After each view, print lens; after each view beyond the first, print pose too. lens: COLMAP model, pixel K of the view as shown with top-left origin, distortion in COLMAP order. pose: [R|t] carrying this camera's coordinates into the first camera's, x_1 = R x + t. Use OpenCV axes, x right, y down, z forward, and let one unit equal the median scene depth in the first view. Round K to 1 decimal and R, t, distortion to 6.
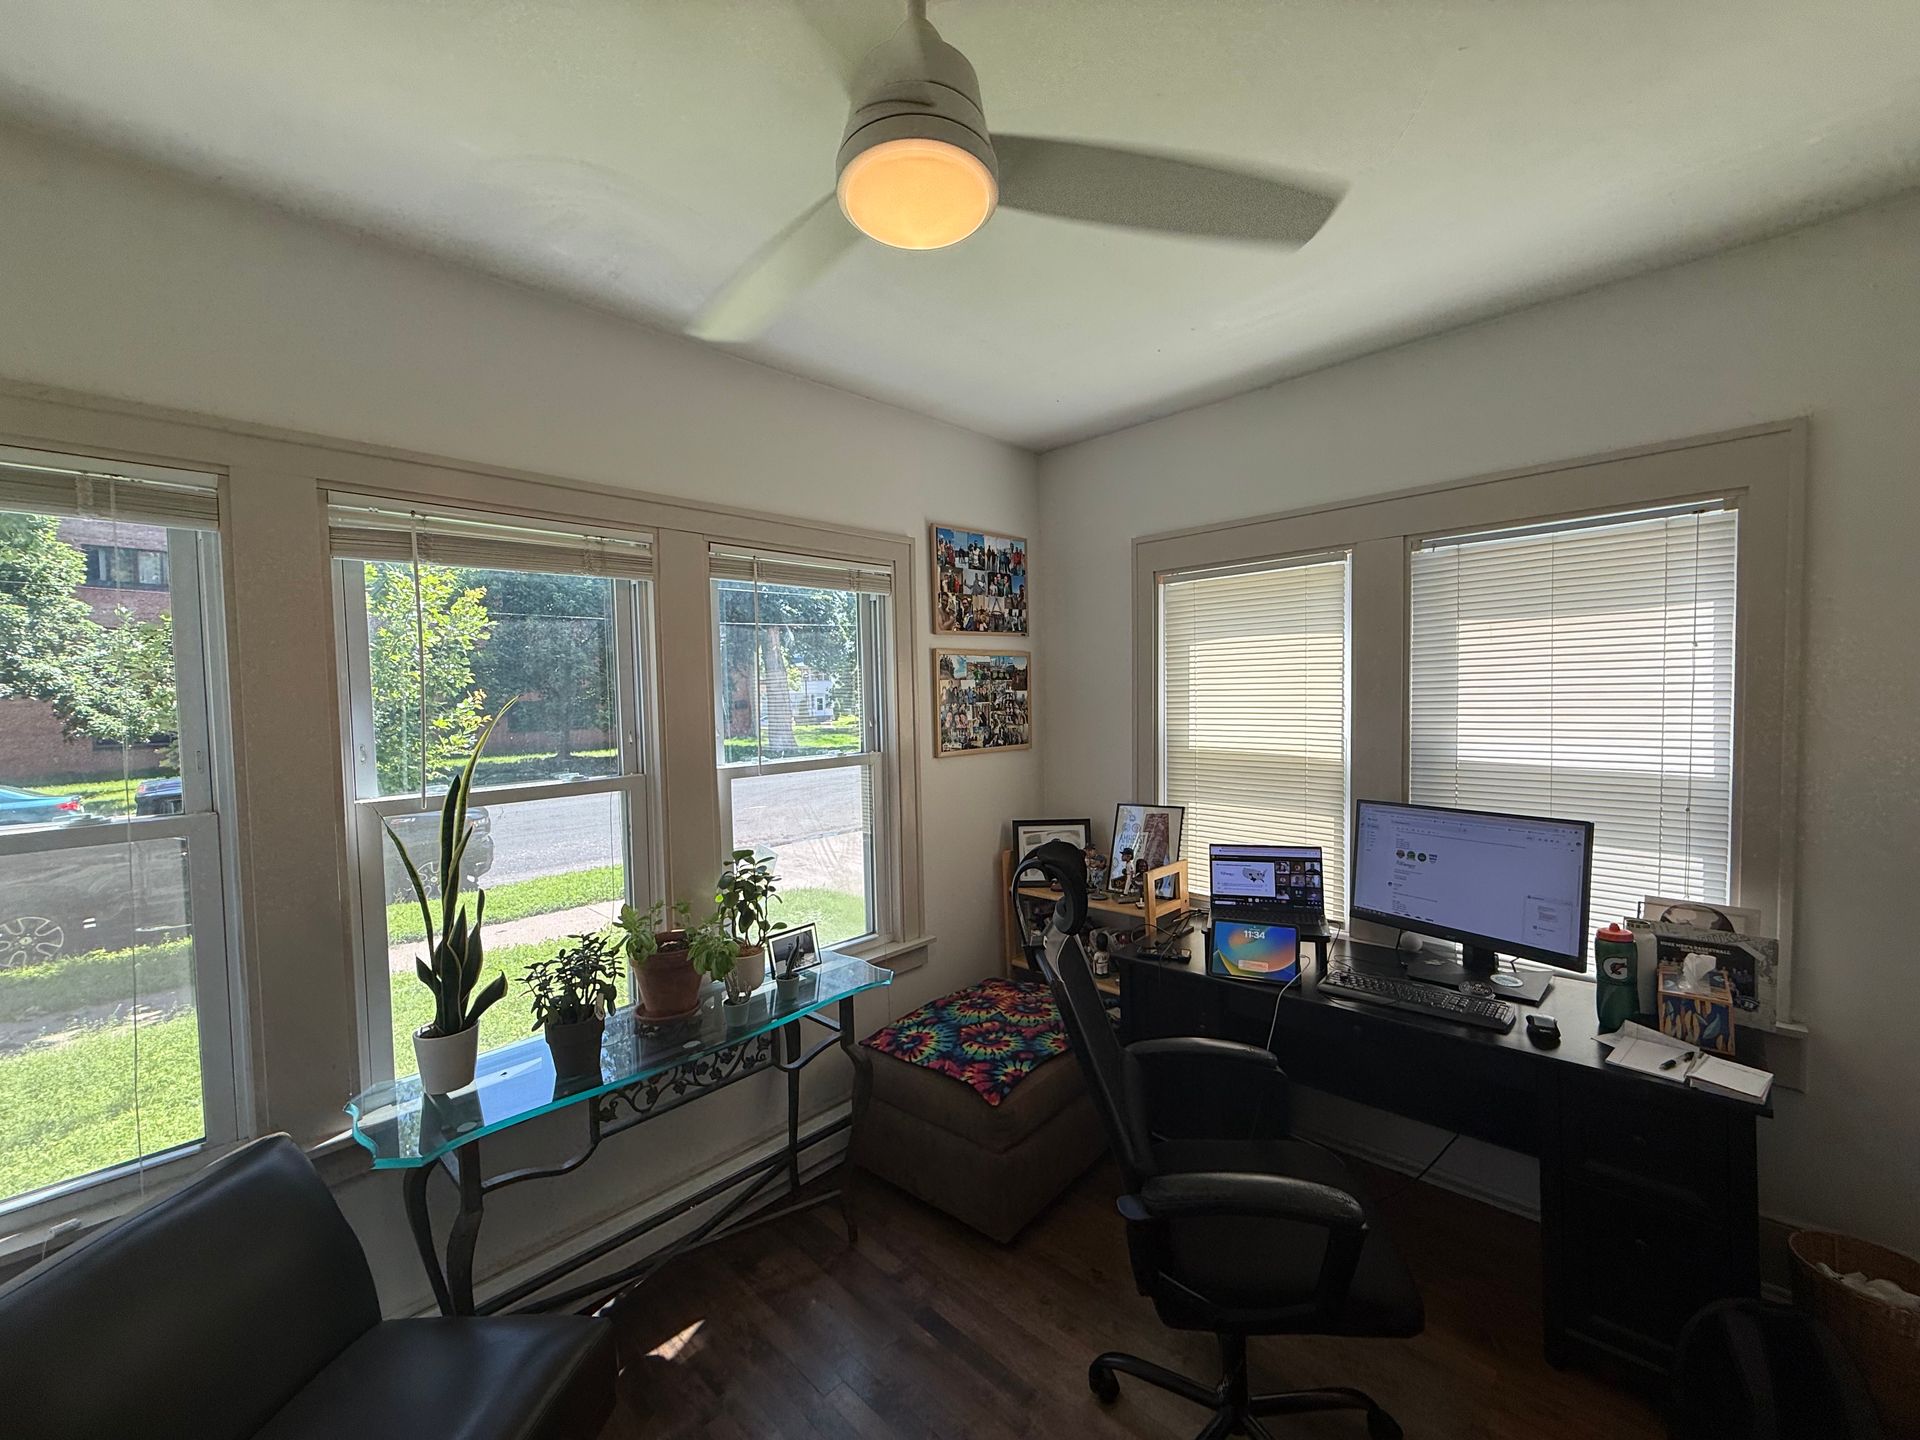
lens RADIAL K [[768.4, 0, 950.0], [0, 768.4, 720.9], [0, 0, 1]] dist [-0.002842, 0.000632]
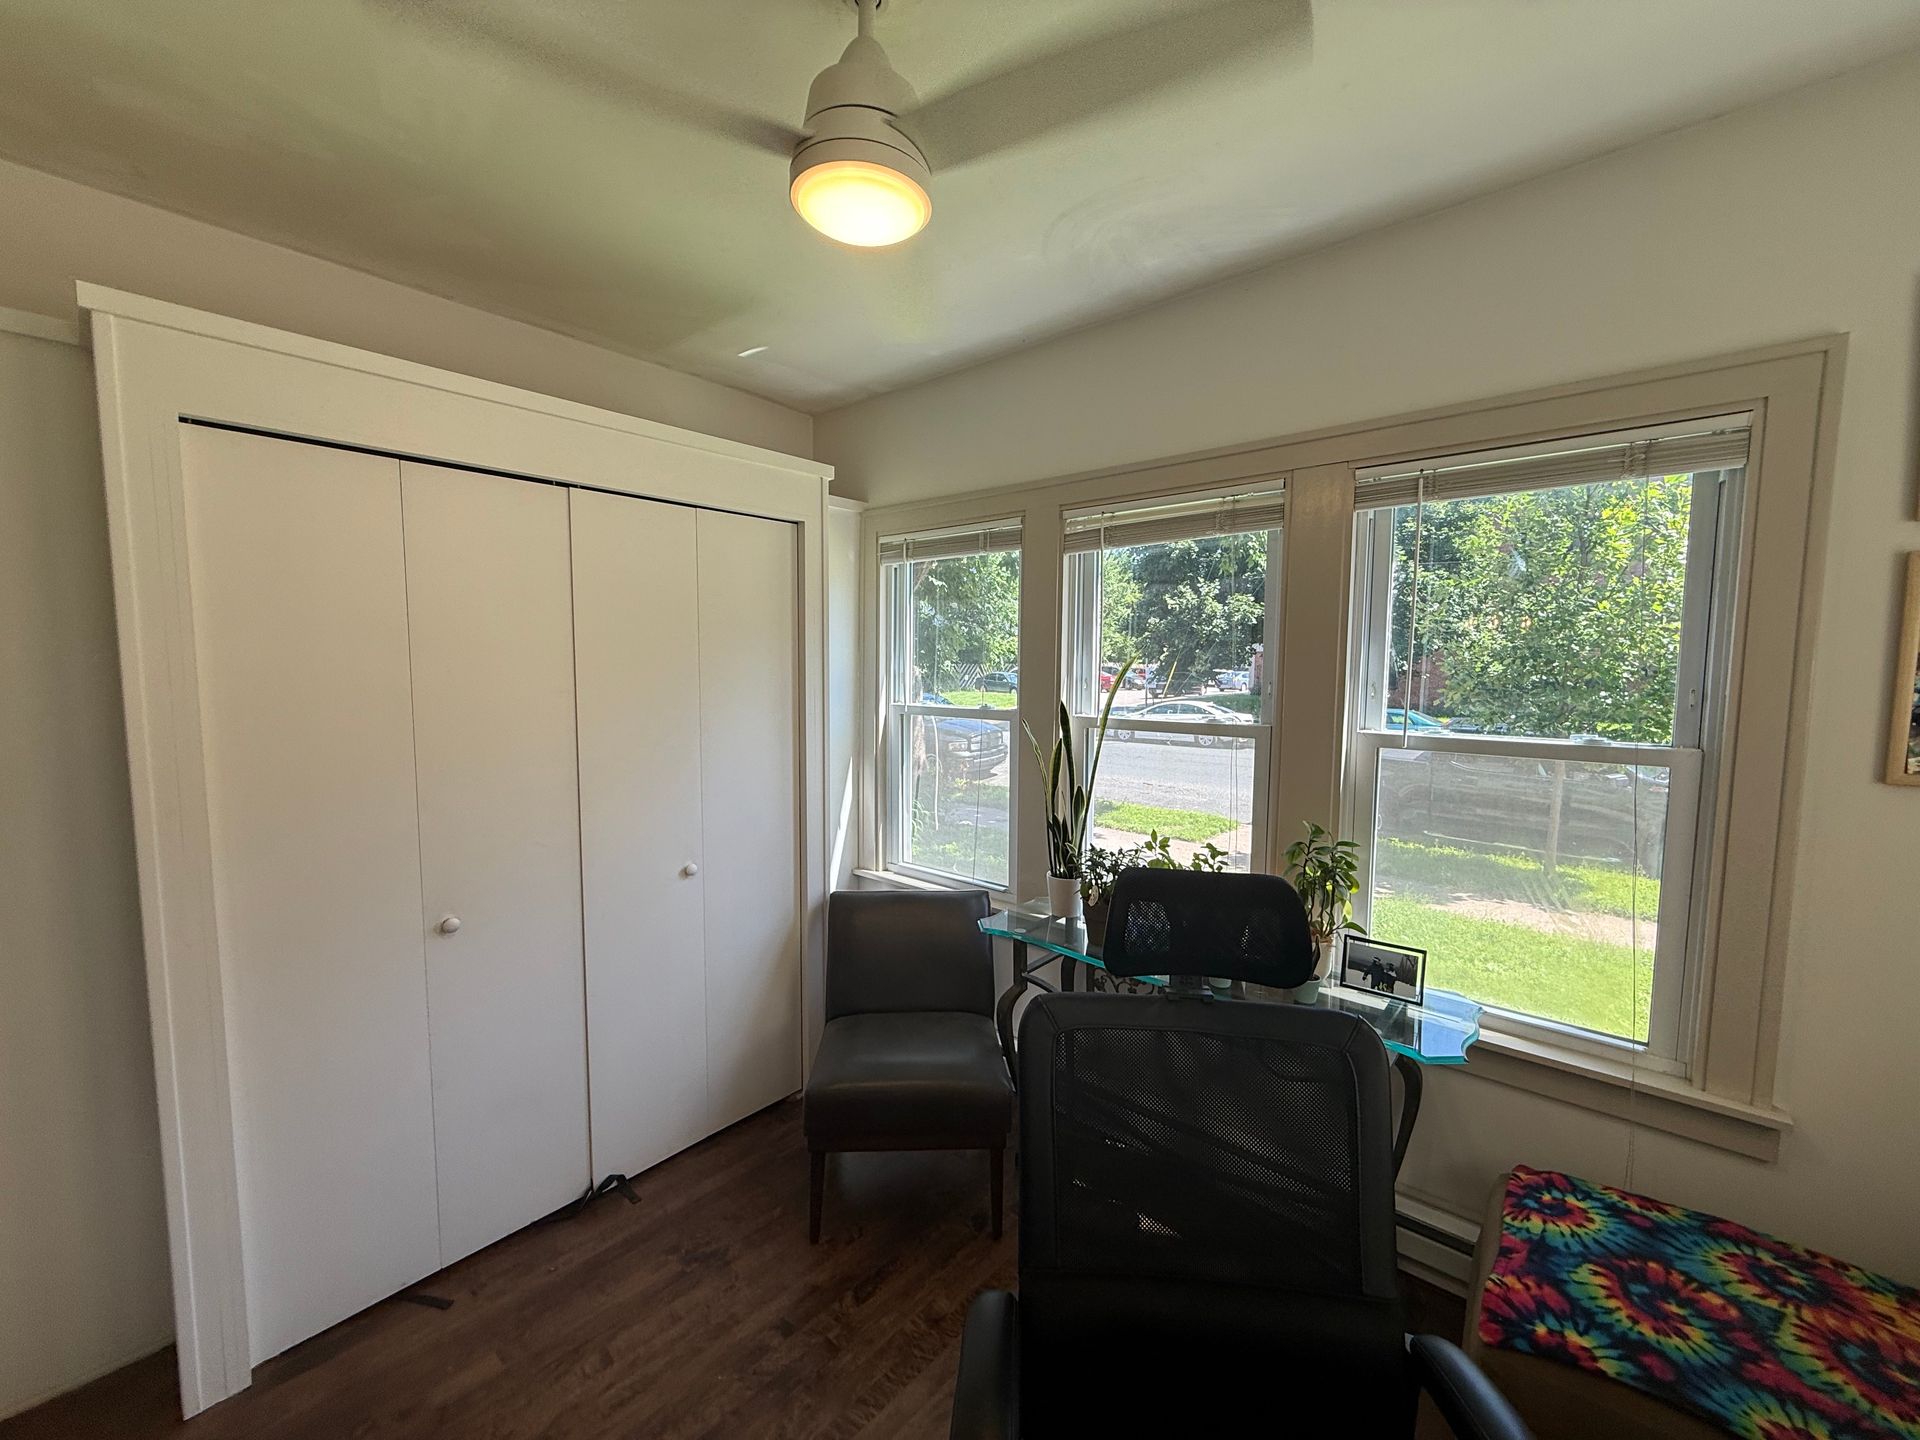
lens RADIAL K [[768.4, 0, 953.0], [0, 768.4, 724.4], [0, 0, 1]] dist [-0.002842, 0.000632]
pose [[0.053207, 0.105362, -0.993009, 0.497112], [-0.042007, 0.993774, 0.103192, -0.015896], [0.997700, 0.036223, 0.057302, 0.461771]]
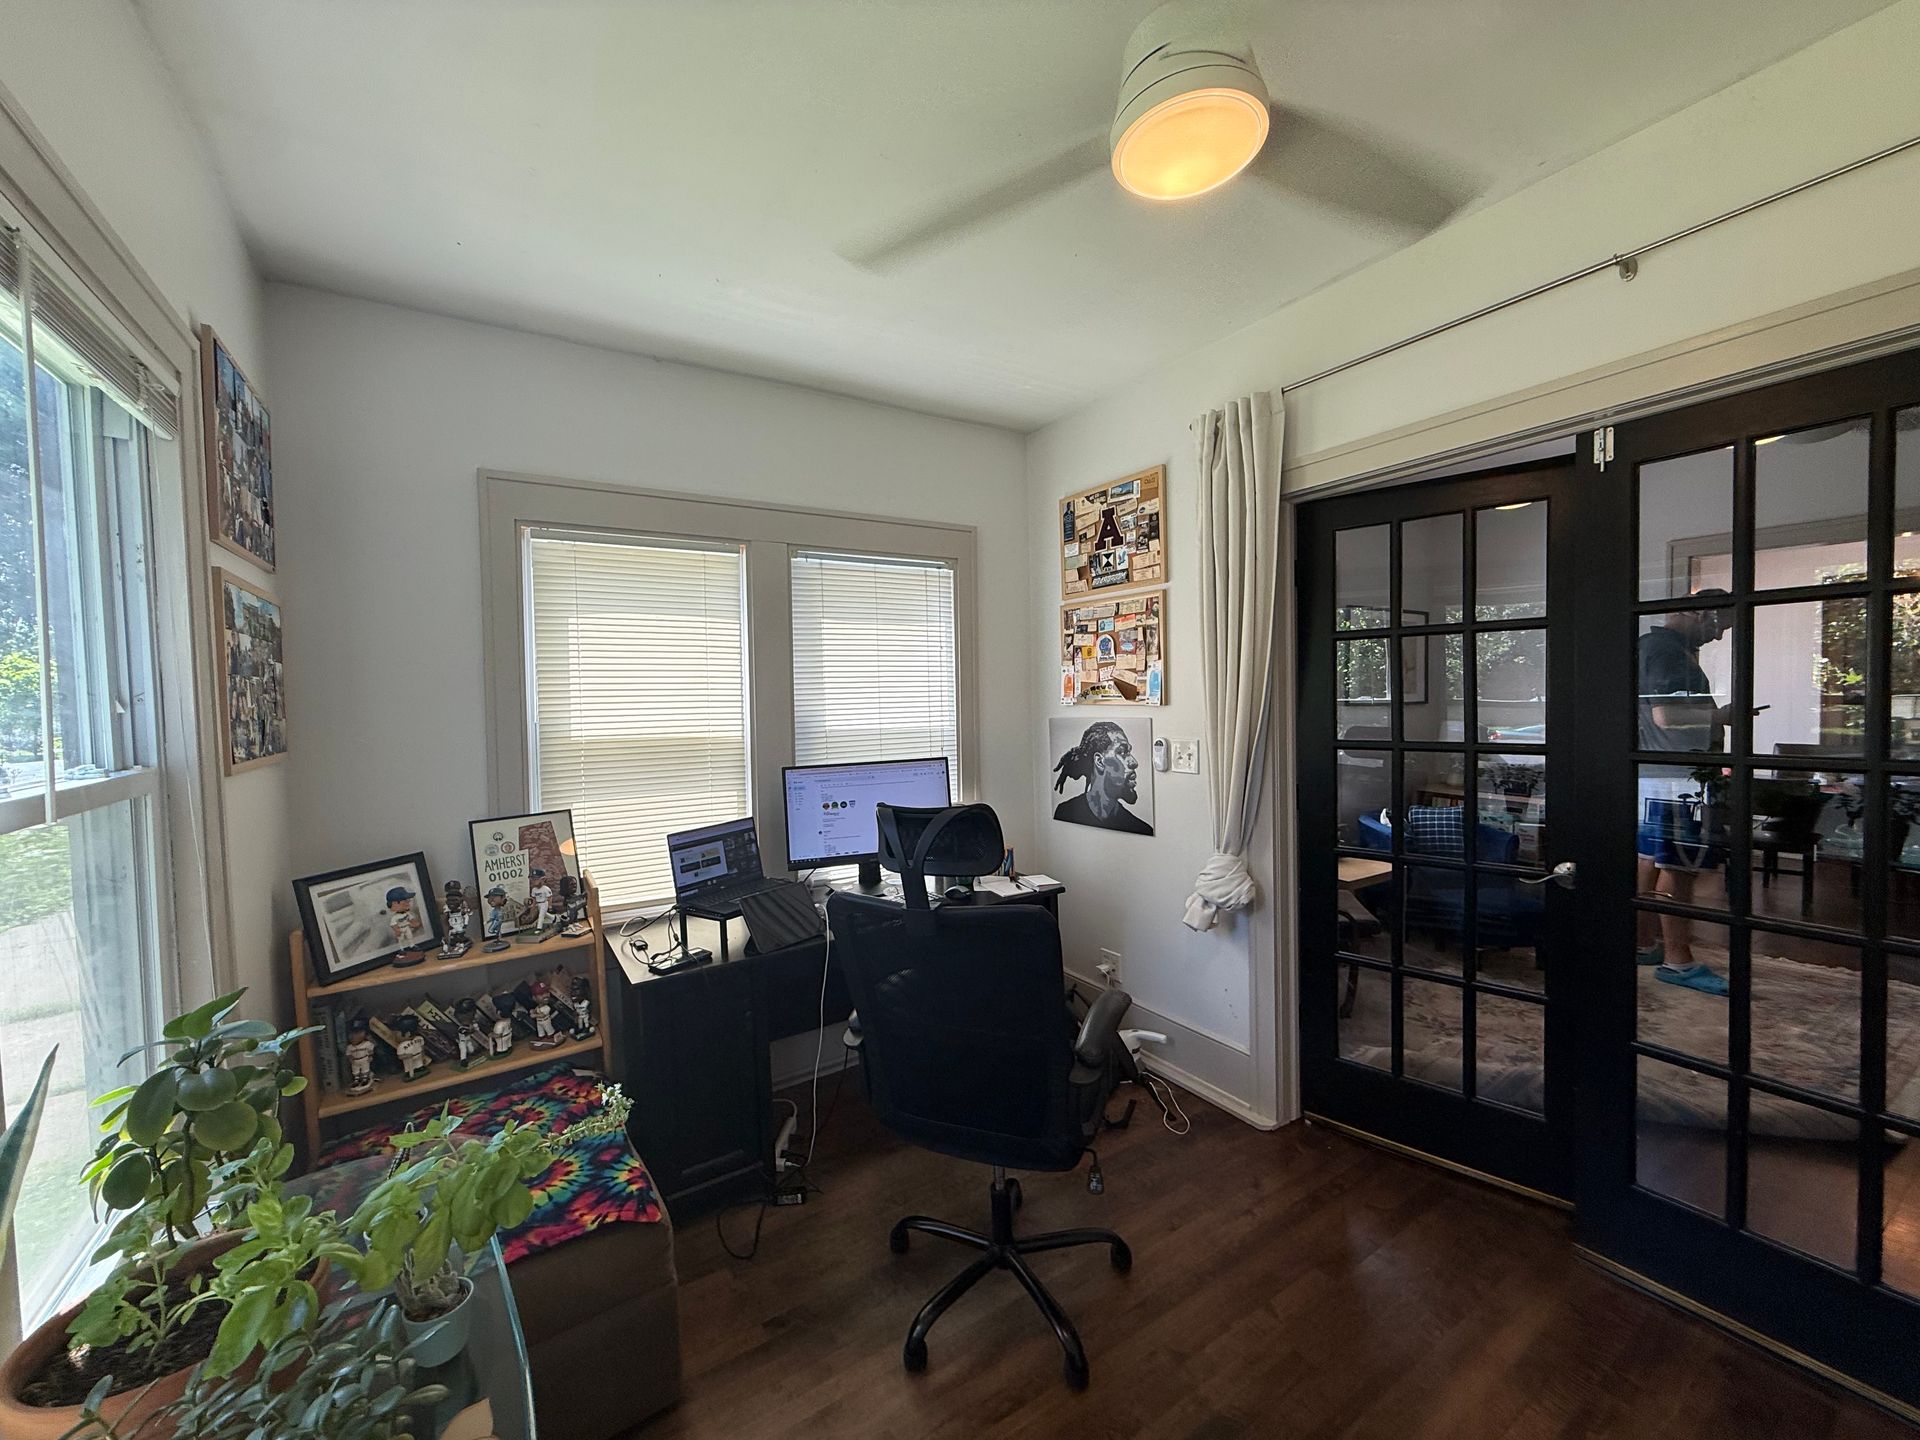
lens RADIAL K [[768.4, 0, 948.3], [0, 768.4, 724.1], [0, 0, 1]] dist [-0.002842, 0.000632]
pose [[0.225647, -0.017315, 0.974055, -0.489179], [0.052821, 0.998589, 0.005514, 0.042617], [-0.972776, 0.050207, 0.226243, 0.475197]]
